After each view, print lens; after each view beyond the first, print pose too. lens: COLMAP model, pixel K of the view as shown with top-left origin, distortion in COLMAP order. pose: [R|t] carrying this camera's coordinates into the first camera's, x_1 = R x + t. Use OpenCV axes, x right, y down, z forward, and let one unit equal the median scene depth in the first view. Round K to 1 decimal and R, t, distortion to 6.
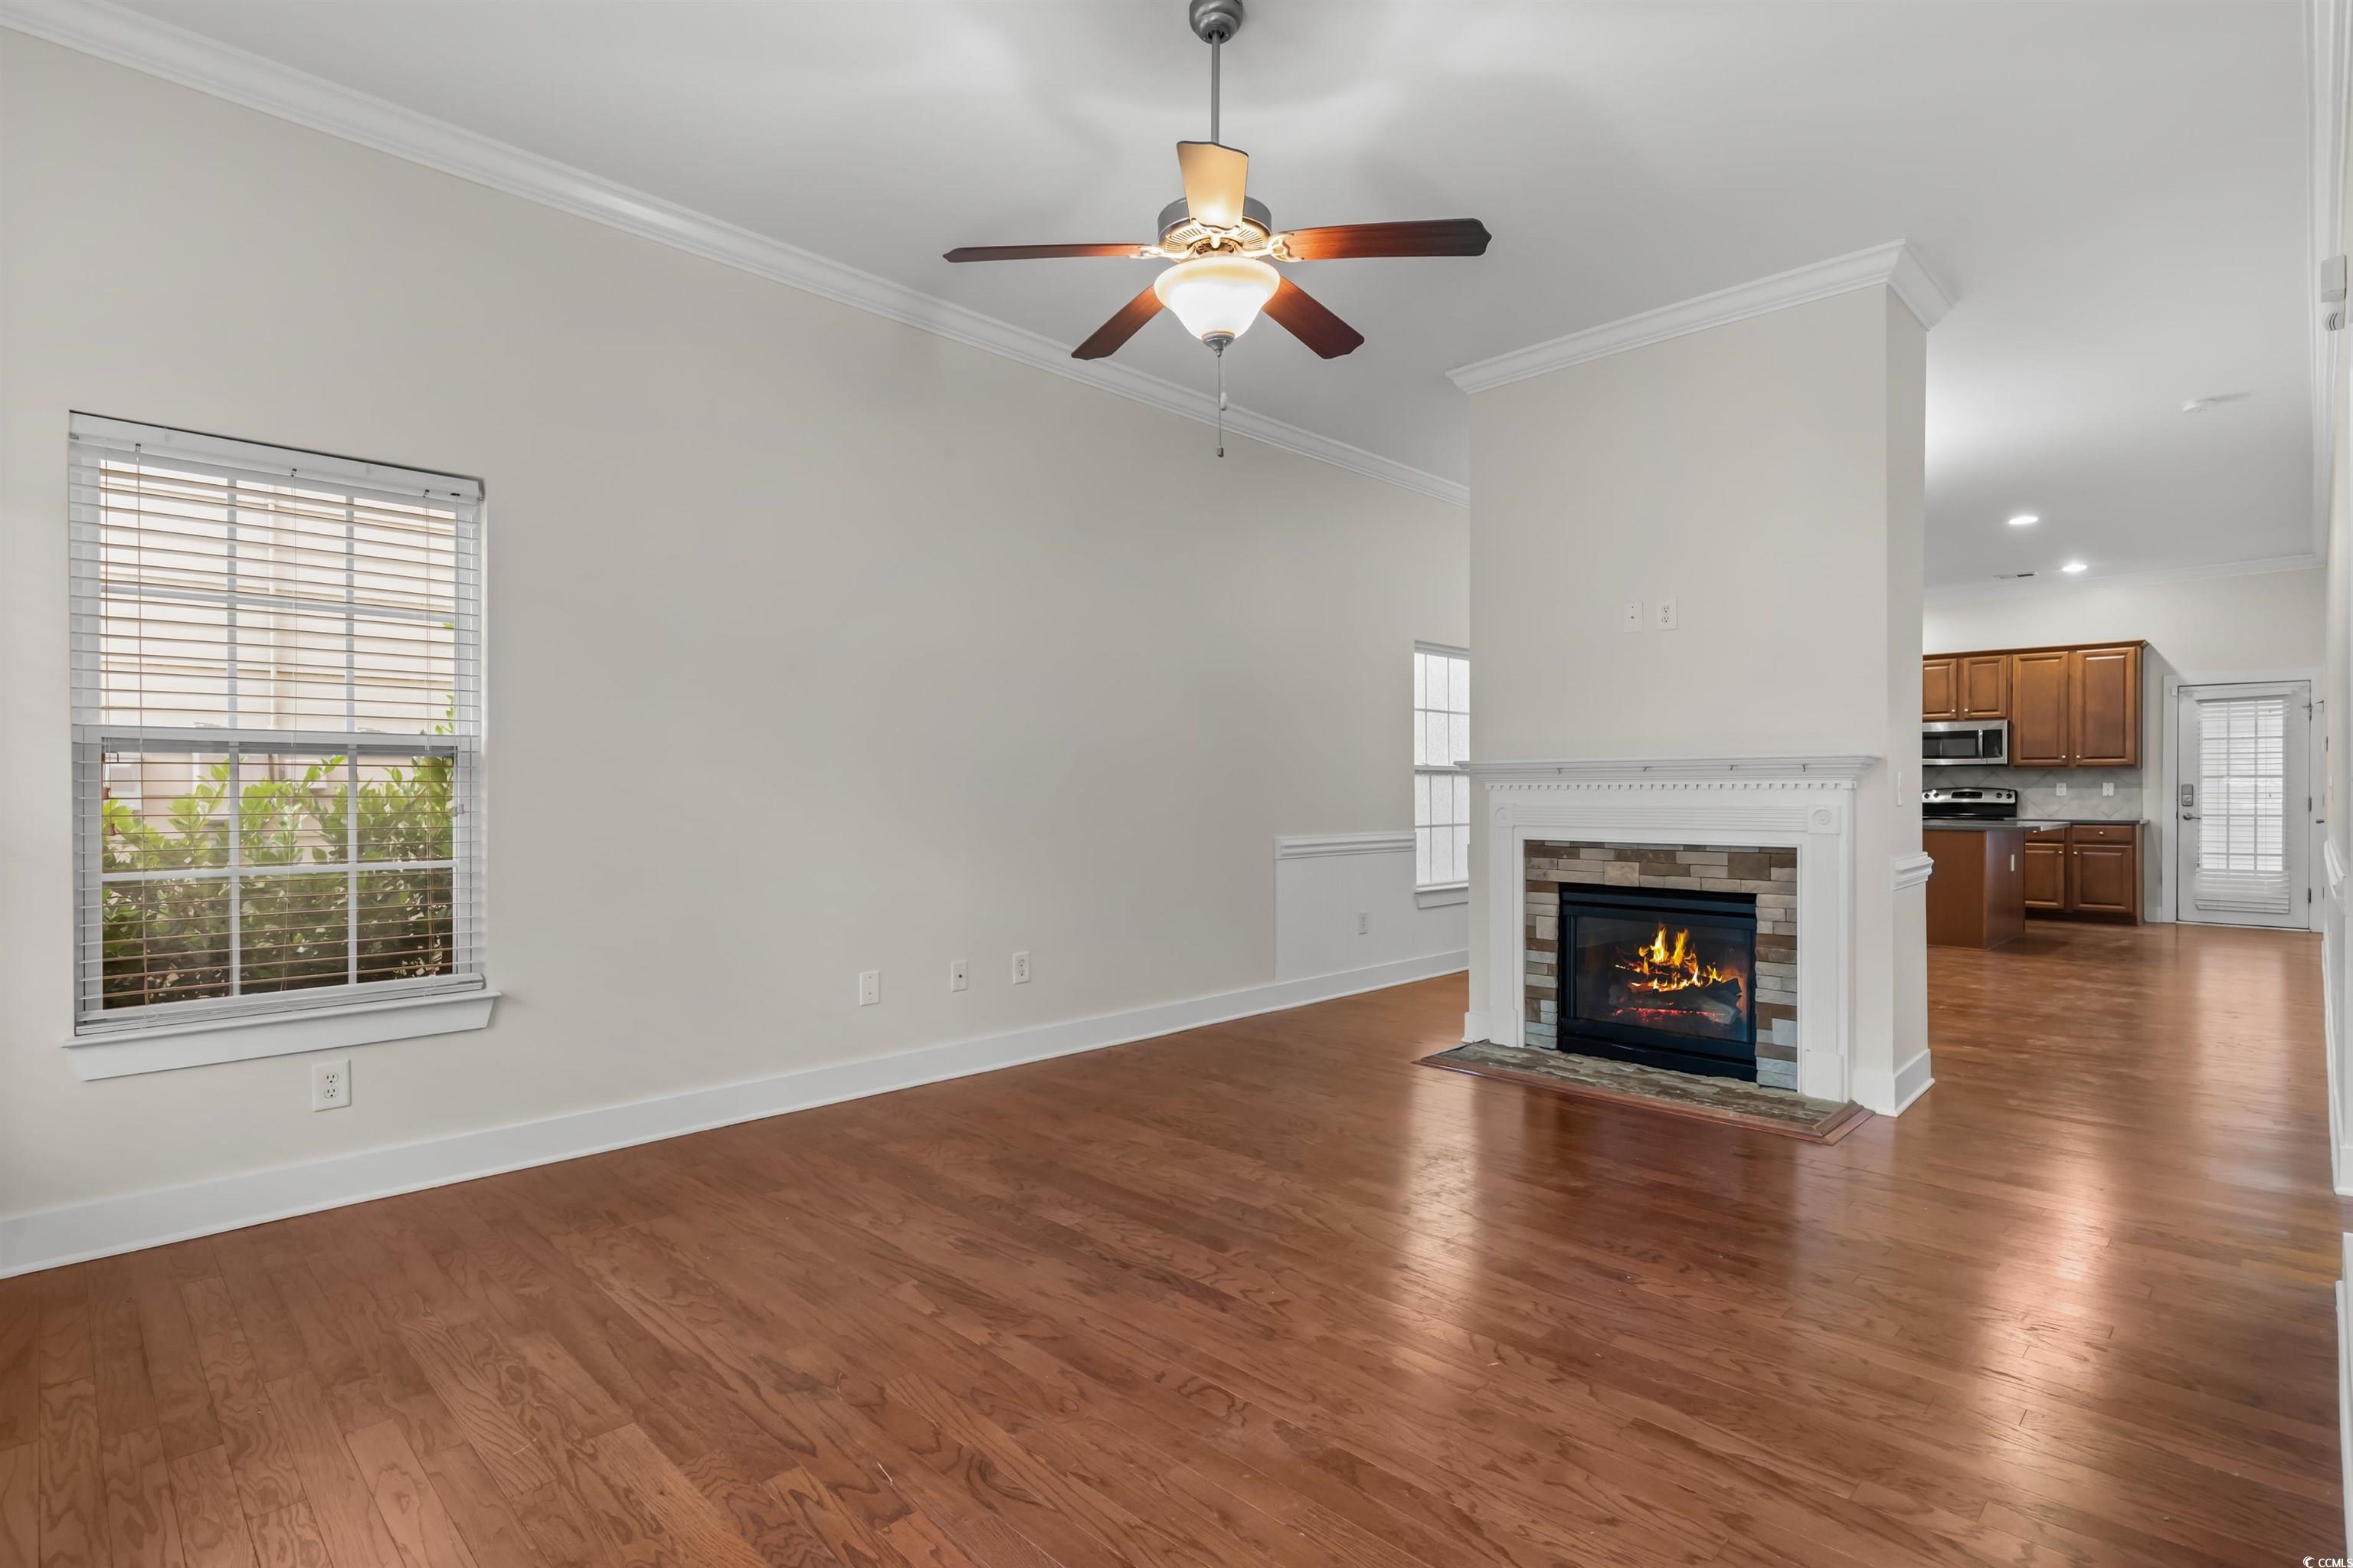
lens RADIAL K [[1135.1, 0, 1175.0], [0, 1135.1, 787.6], [0, 0, 1]] dist [0.000174, 0.001521]
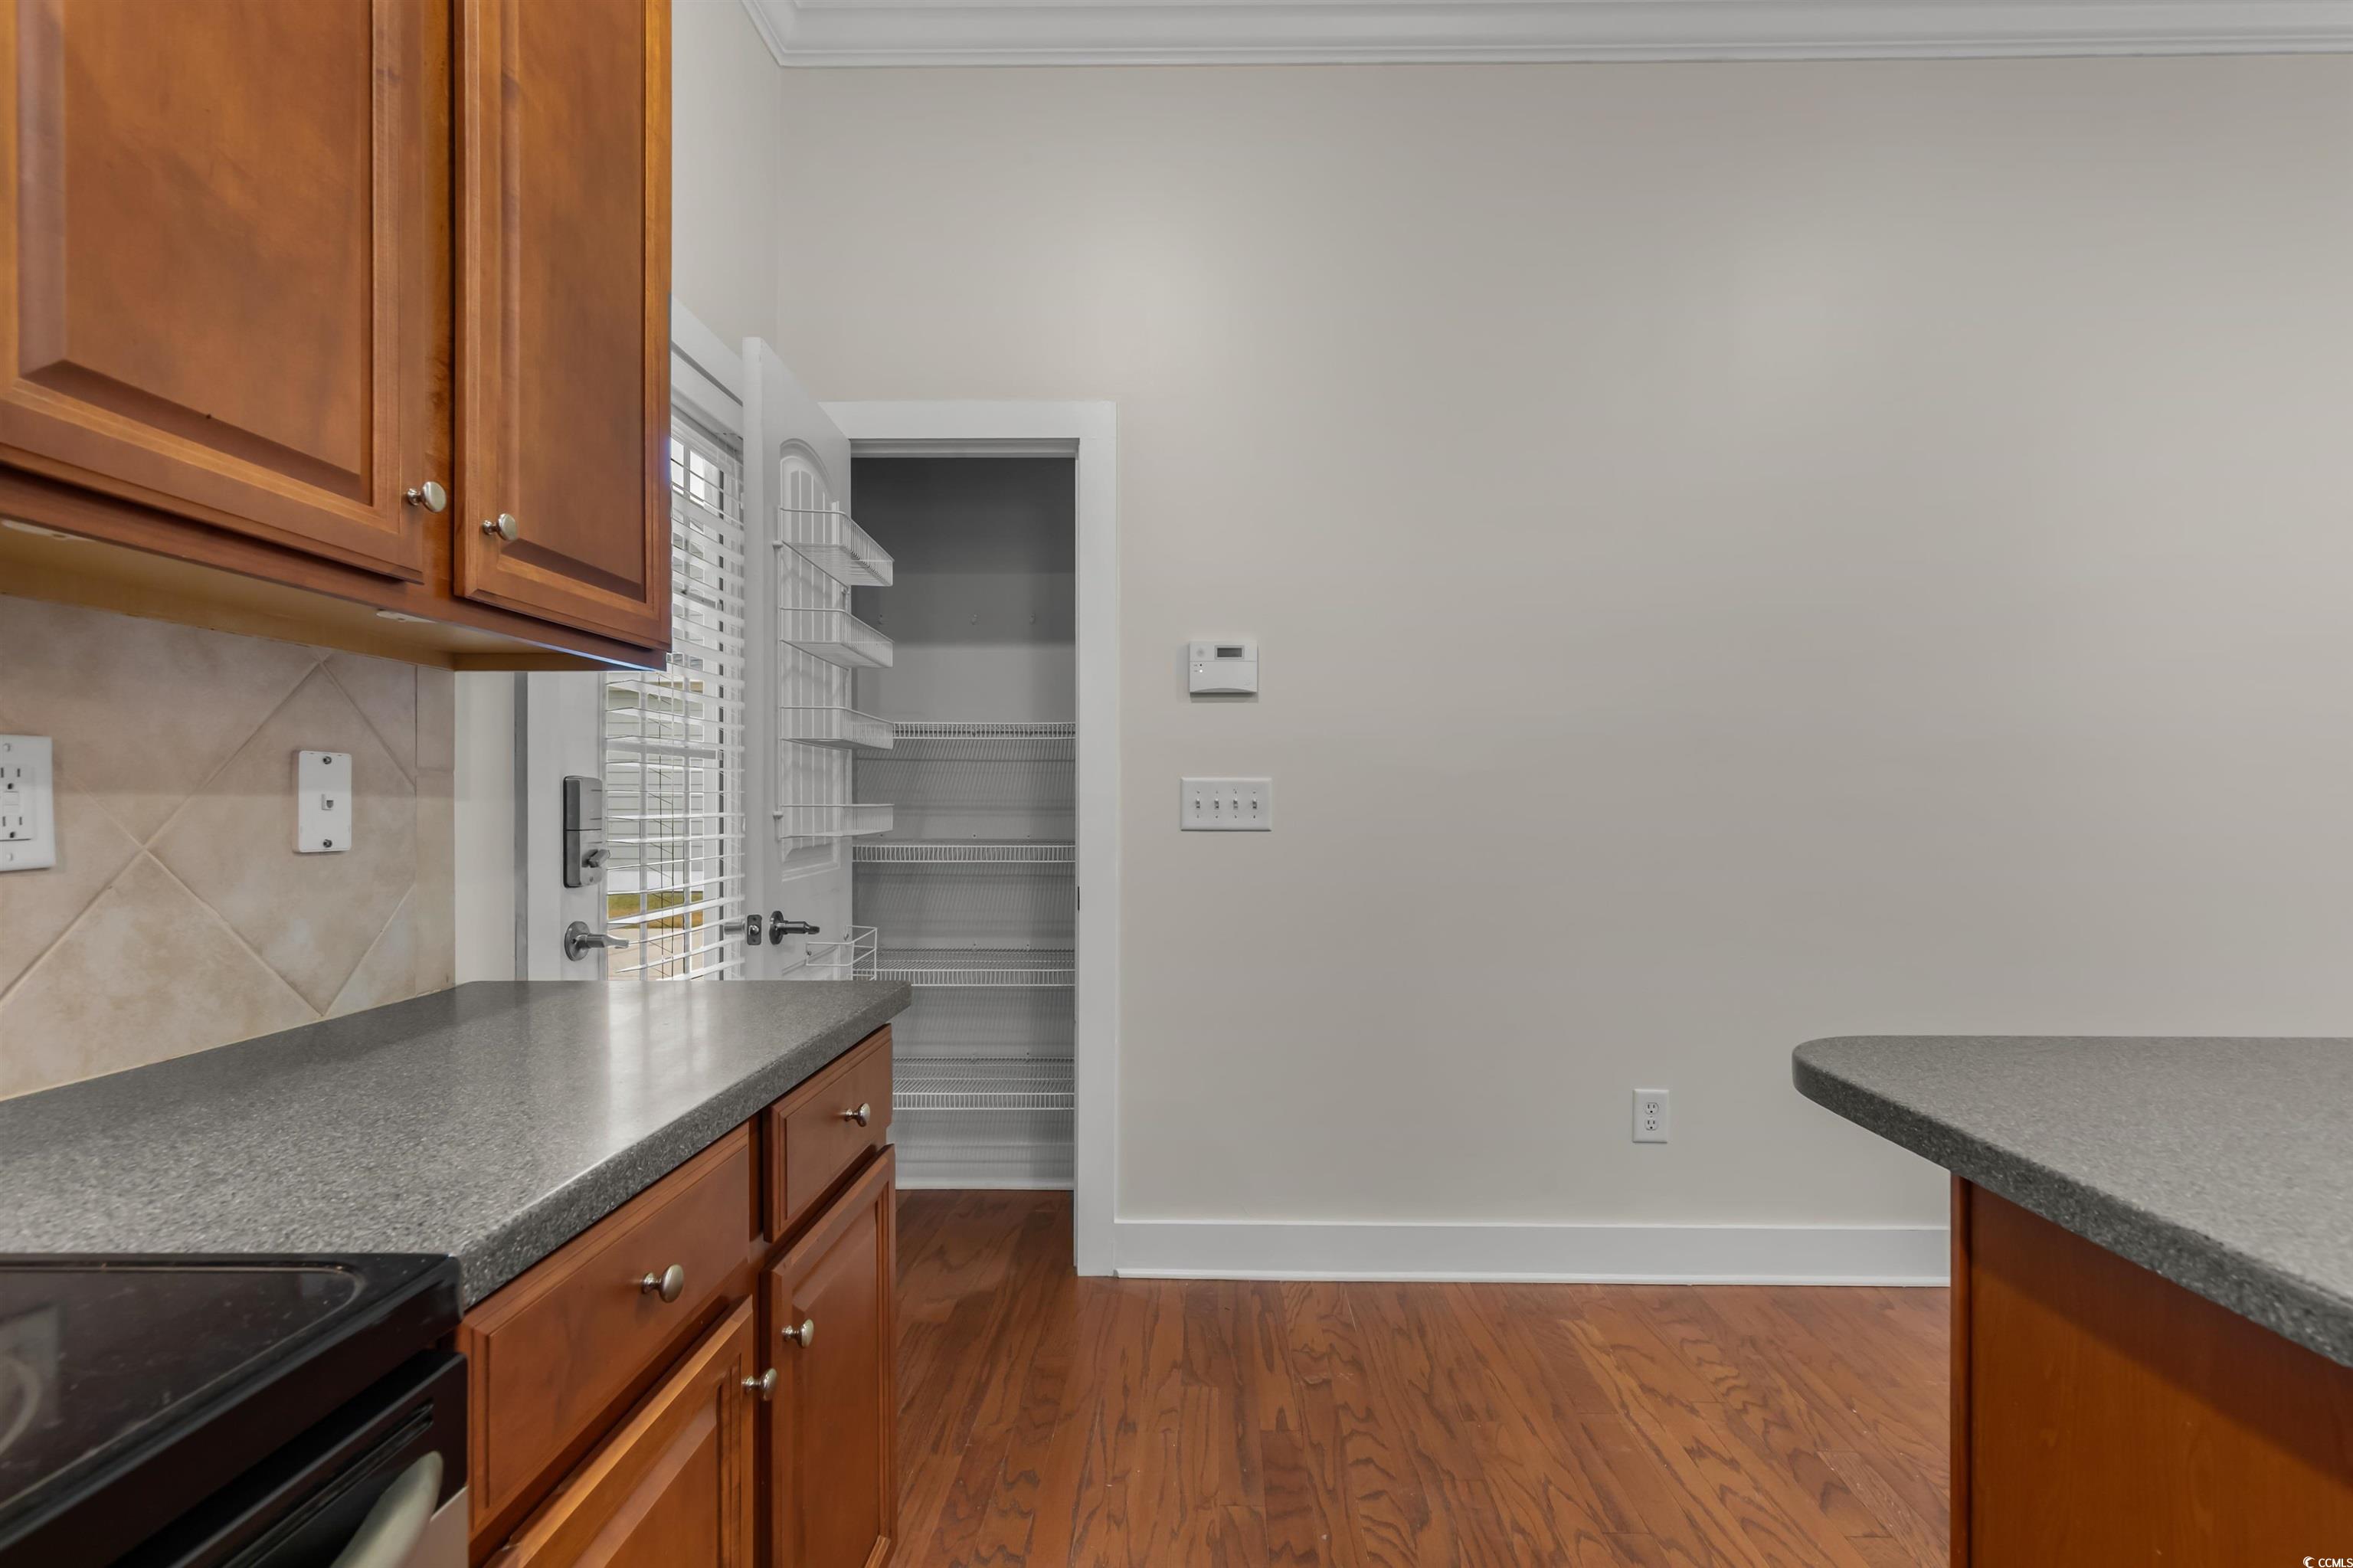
lens RADIAL K [[1079.8, 0, 1183.0], [0, 1079.8, 791.5], [0, 0, 1]] dist [0.003514, 0.000124]
pose [[-0.693038, 0.005740, 0.720878, 0.676739], [0.002490, 0.999981, -0.005569, 0.001311], [-0.720897, -0.002065, -0.693040, 1.040681]]
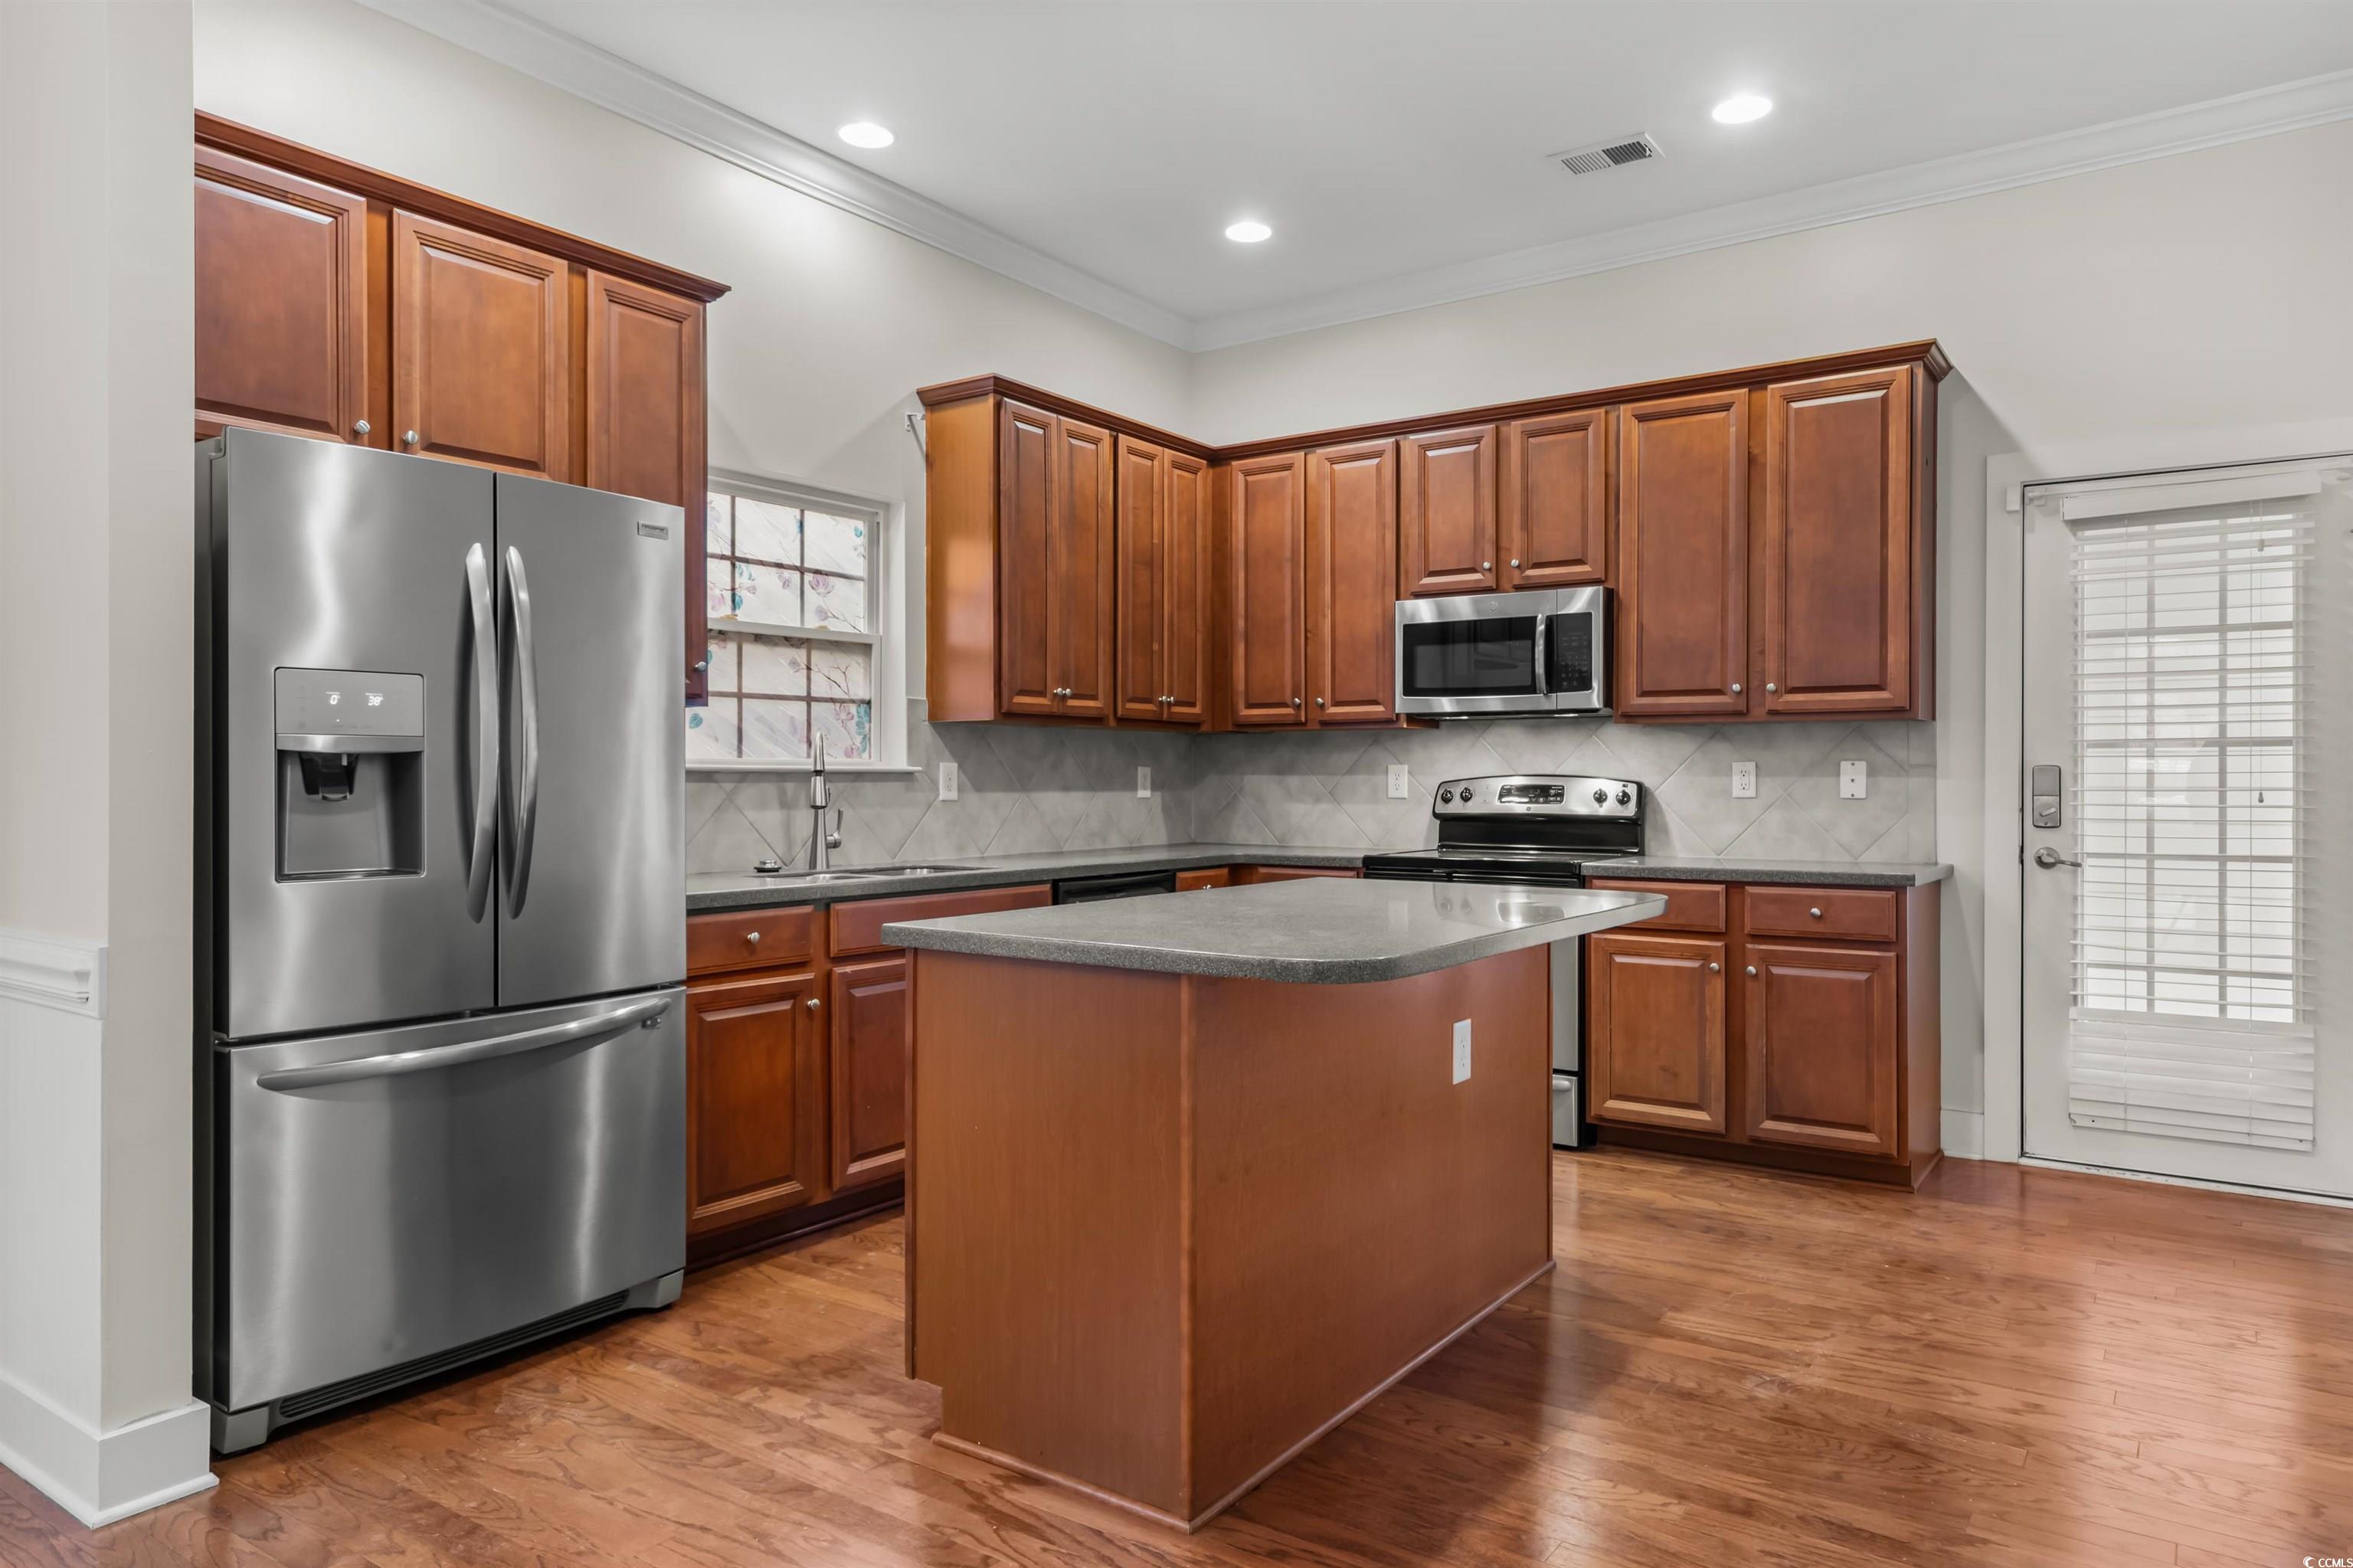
lens RADIAL K [[1491.8, 0, 1175.2], [0, 1491.8, 772.9], [0, 0, 1]] dist [0.031933, -0.005005]
pose [[0.985580, -0.003697, 0.169171, 0.544426], [0.003360, 0.999992, 0.002283, -0.002579], [-0.169178, -0.001682, 0.985584, 0.584370]]
